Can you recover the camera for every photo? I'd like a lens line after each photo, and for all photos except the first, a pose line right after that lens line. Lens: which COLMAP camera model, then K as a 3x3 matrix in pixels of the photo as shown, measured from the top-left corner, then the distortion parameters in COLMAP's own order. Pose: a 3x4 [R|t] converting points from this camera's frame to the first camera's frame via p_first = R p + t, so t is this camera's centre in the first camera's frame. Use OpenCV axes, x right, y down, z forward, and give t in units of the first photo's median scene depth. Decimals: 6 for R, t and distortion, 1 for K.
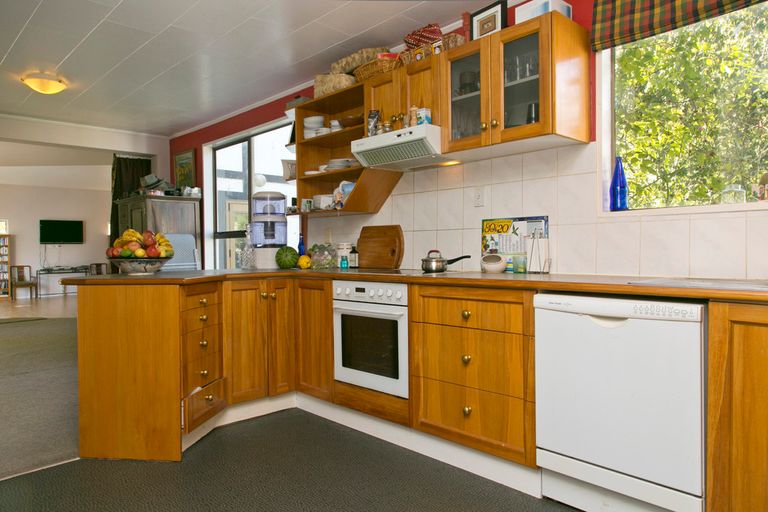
lens RADIAL K [[518.0, 0, 383.6], [0, 518.0, 247.6], [0, 0, 1]] dist [0.005996, 0.002585]
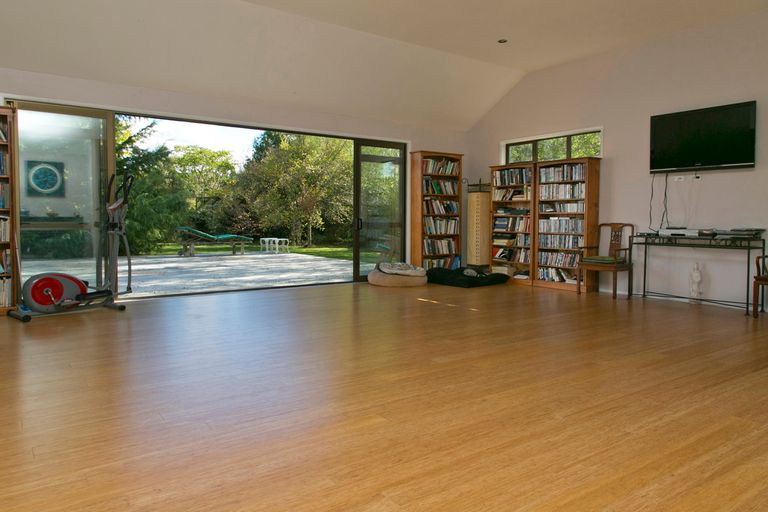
lens RADIAL K [[518.0, 0, 383.6], [0, 518.0, 247.6], [0, 0, 1]] dist [0.005996, 0.002585]
pose [[-0.154901, 0.068144, -0.985577, -0.204922], [-0.007665, 0.997505, 0.070173, 0.024992], [0.987900, 0.018425, -0.153992, 0.852585]]
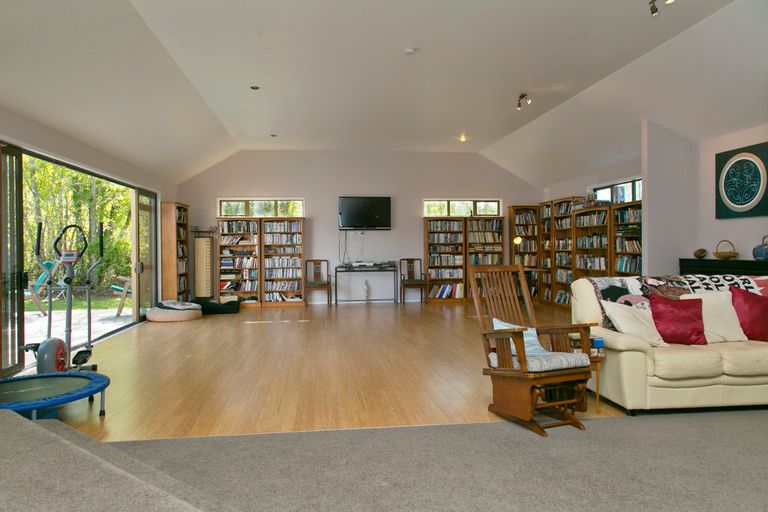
lens RADIAL K [[518.0, 0, 383.6], [0, 518.0, 247.6], [0, 0, 1]] dist [0.005996, 0.002585]
pose [[0.783894, 0.002961, -0.620888, -0.165709], [-0.001220, 0.999994, 0.003229, 0.014747], [0.620894, -0.001774, 0.783893, 0.475387]]
